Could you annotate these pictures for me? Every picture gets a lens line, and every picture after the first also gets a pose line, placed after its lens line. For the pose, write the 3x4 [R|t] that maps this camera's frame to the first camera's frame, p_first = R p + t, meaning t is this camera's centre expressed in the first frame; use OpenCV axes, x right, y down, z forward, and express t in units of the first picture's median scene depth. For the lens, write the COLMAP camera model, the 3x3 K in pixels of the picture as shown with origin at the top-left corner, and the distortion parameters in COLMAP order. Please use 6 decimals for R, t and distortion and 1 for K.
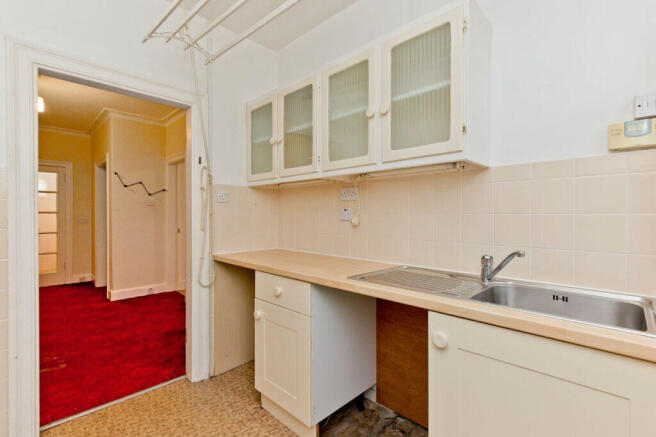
lens RADIAL K [[303.1, 0, 329.8], [0, 303.1, 215.3], [0, 0, 1]] dist [0.000249, 0.000153]
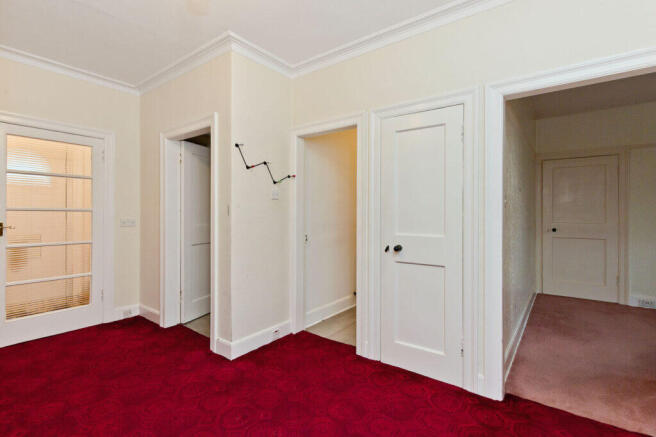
lens RADIAL K [[303.1, 0, 328.7], [0, 303.1, 216.1], [0, 0, 1]] dist [0.000249, 0.000153]
pose [[0.990793, 0.005614, 0.135272, -0.466990], [-0.005359, 0.999983, -0.002245, 0.002111], [-0.135282, 0.001499, 0.990806, 0.293102]]
